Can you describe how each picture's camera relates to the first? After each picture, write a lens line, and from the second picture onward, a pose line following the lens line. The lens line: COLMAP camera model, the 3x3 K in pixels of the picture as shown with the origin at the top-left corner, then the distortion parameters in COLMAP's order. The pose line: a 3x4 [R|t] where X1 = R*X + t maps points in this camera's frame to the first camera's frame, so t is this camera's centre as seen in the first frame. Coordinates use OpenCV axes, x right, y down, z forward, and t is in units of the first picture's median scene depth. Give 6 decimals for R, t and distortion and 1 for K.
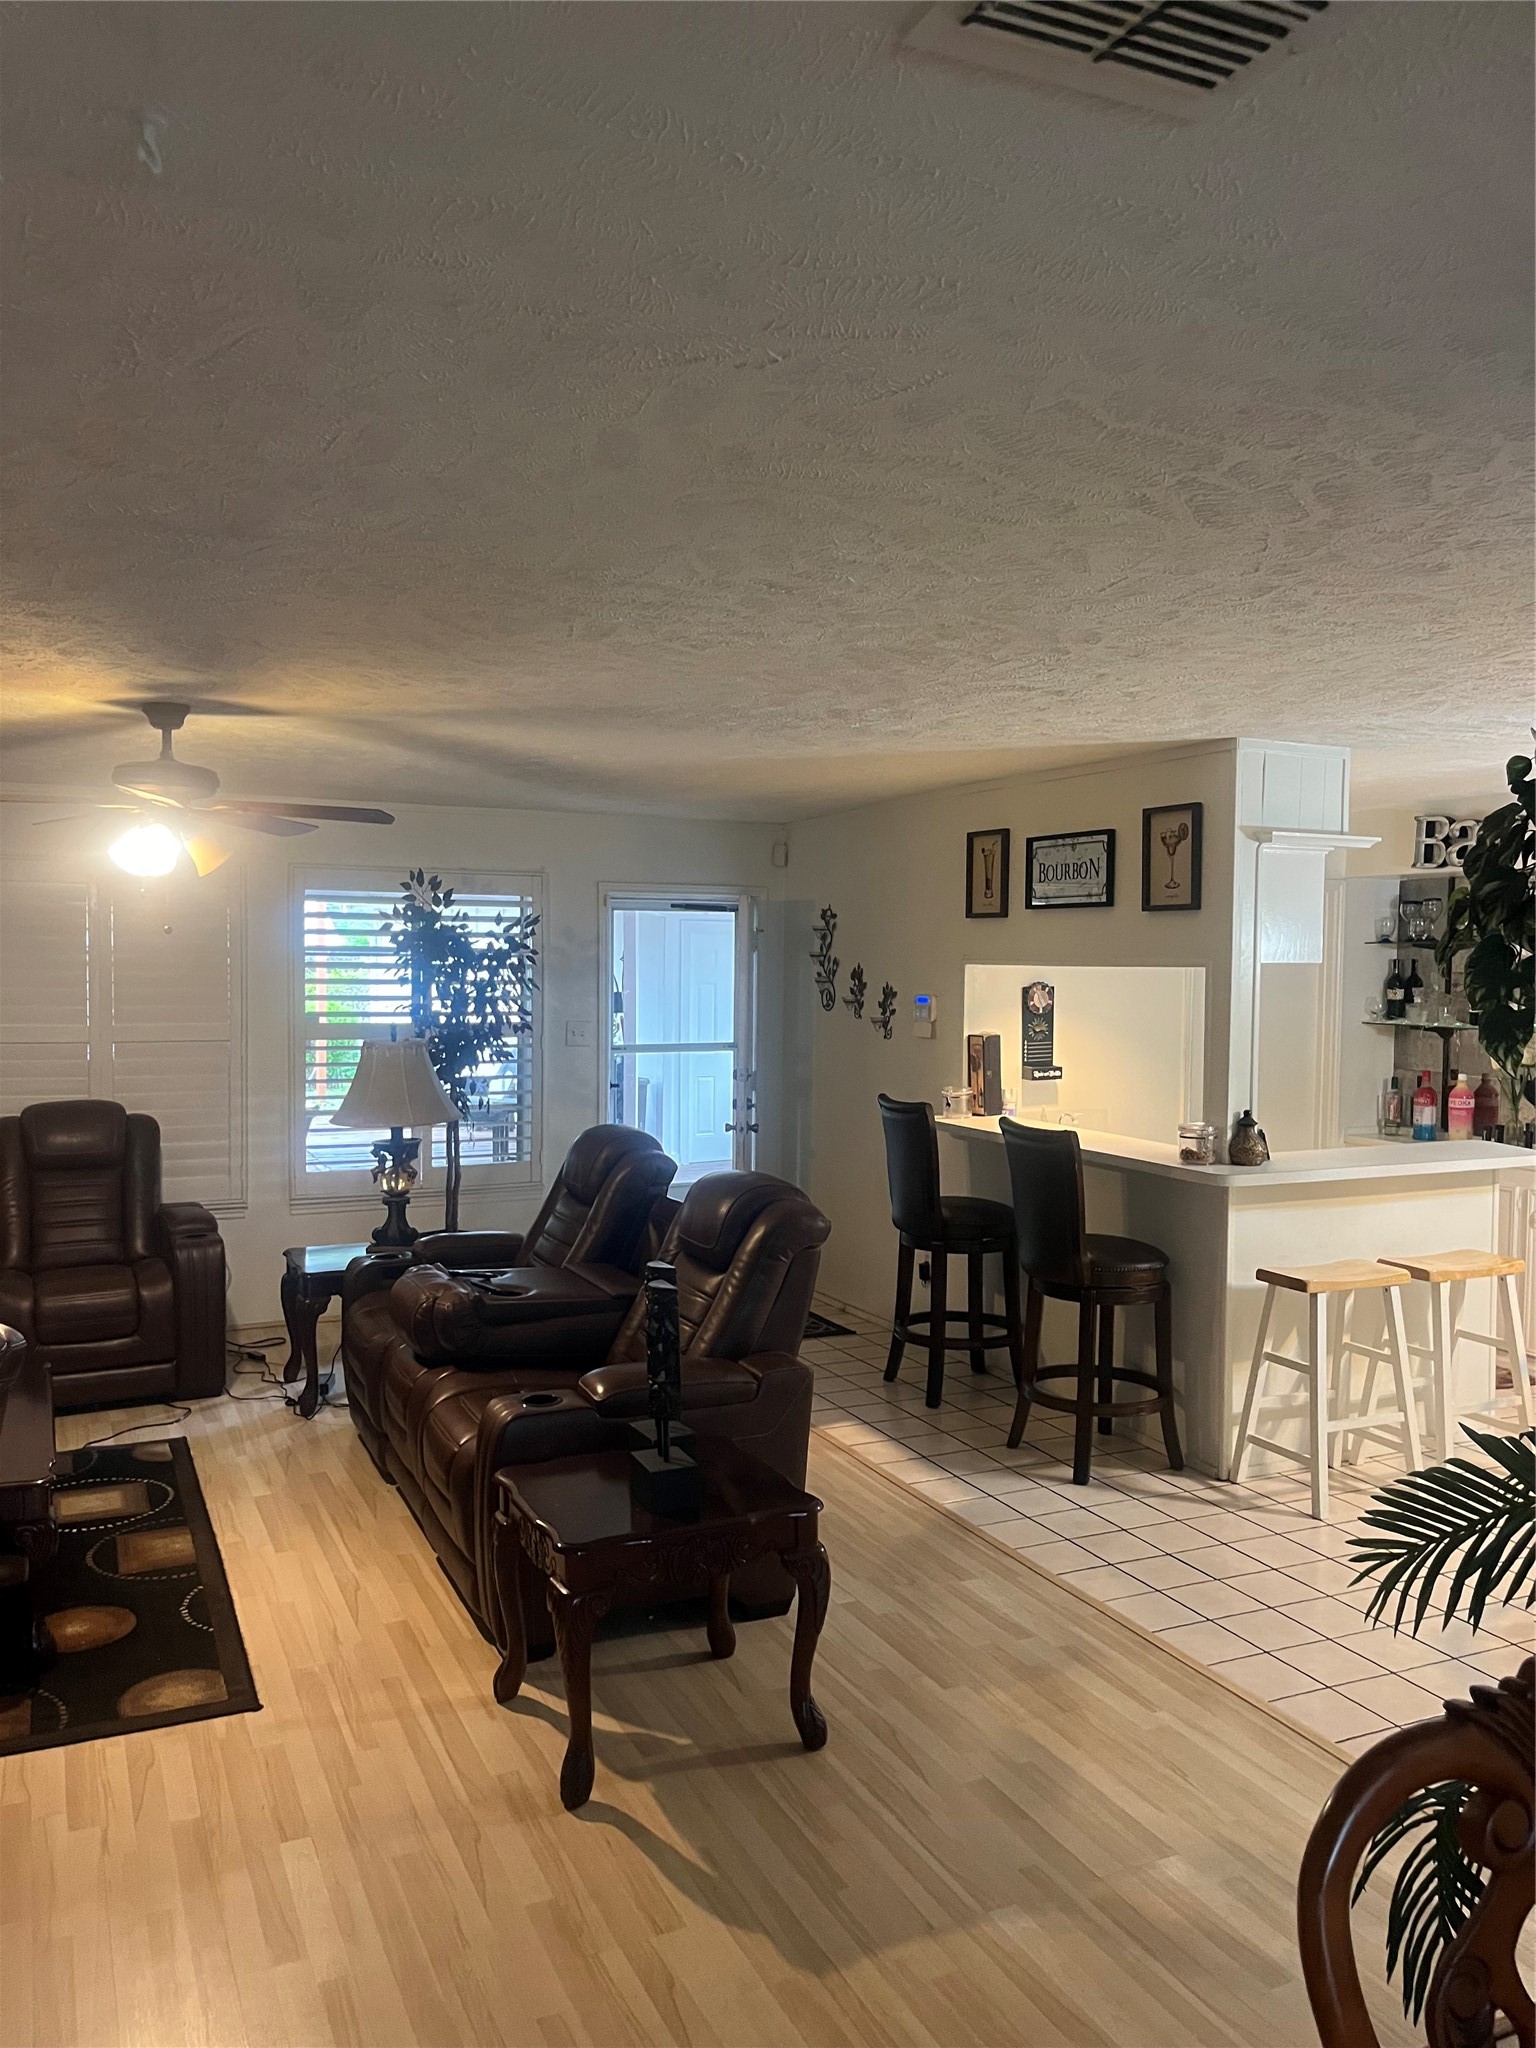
lens RADIAL K [[1565.2, 0, 758.0], [0, 1565.2, 1031.3], [0, 0, 1]] dist [0.027184, -0.035815]
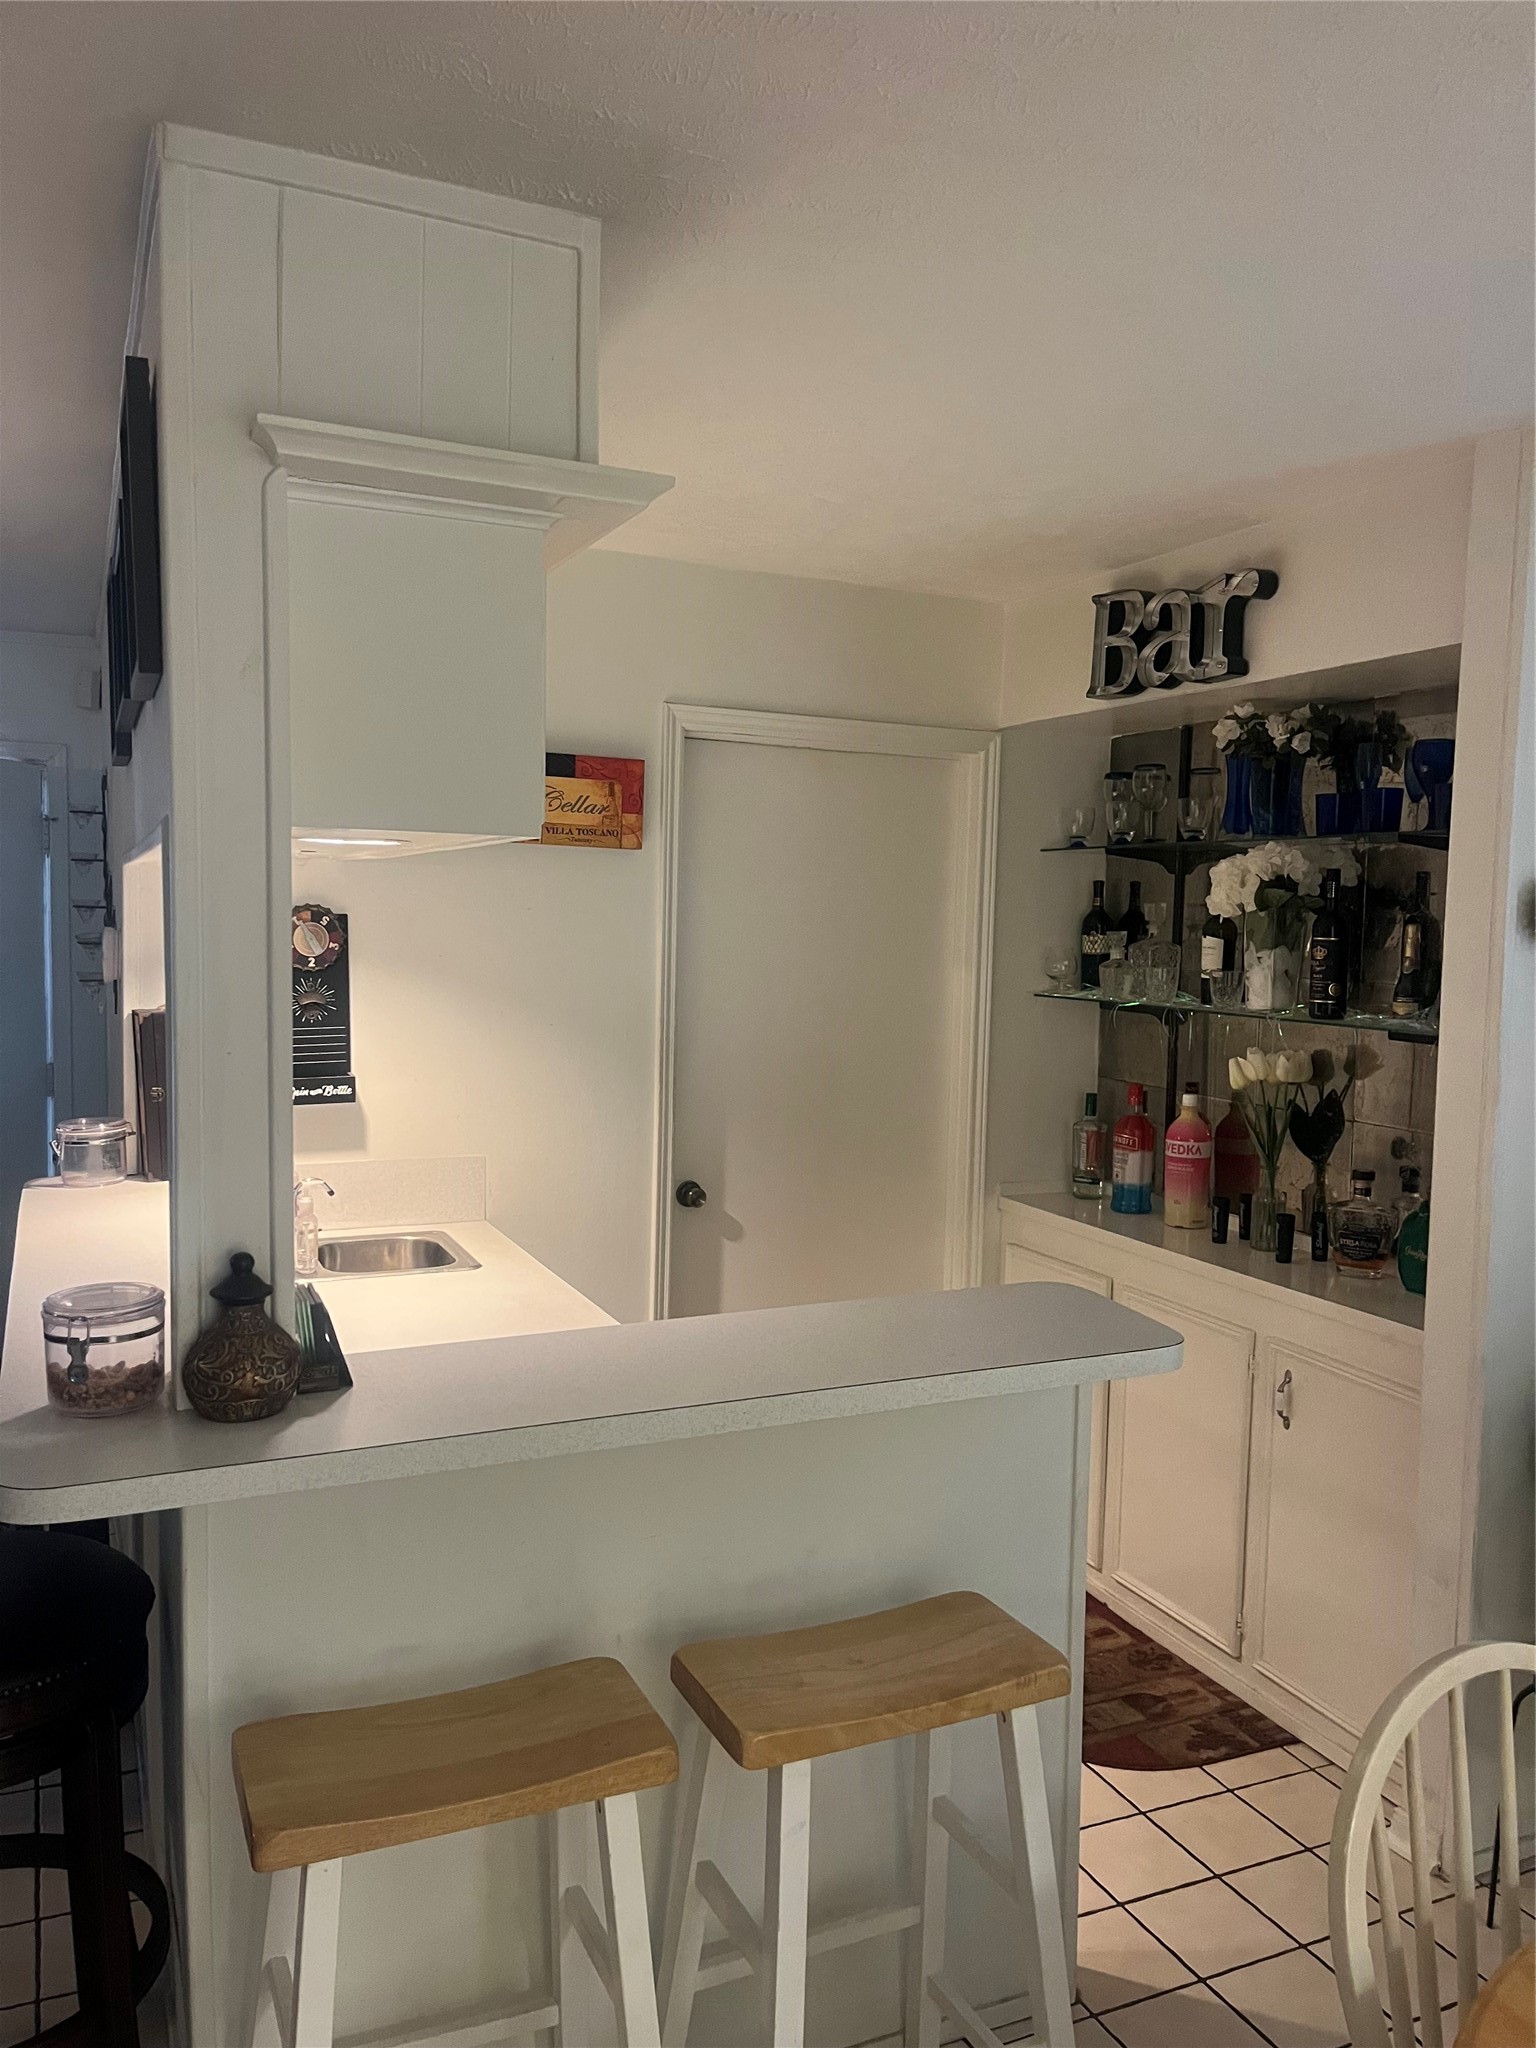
lens RADIAL K [[1565.2, 0, 772.4], [0, 1565.2, 1032.4], [0, 0, 1]] dist [0.027184, -0.035815]
pose [[0.999826, 0.016041, 0.009541, 0.319029], [-0.016383, 0.999184, 0.036911, -0.011966], [-0.008941, -0.037060, 0.999273, 0.497757]]
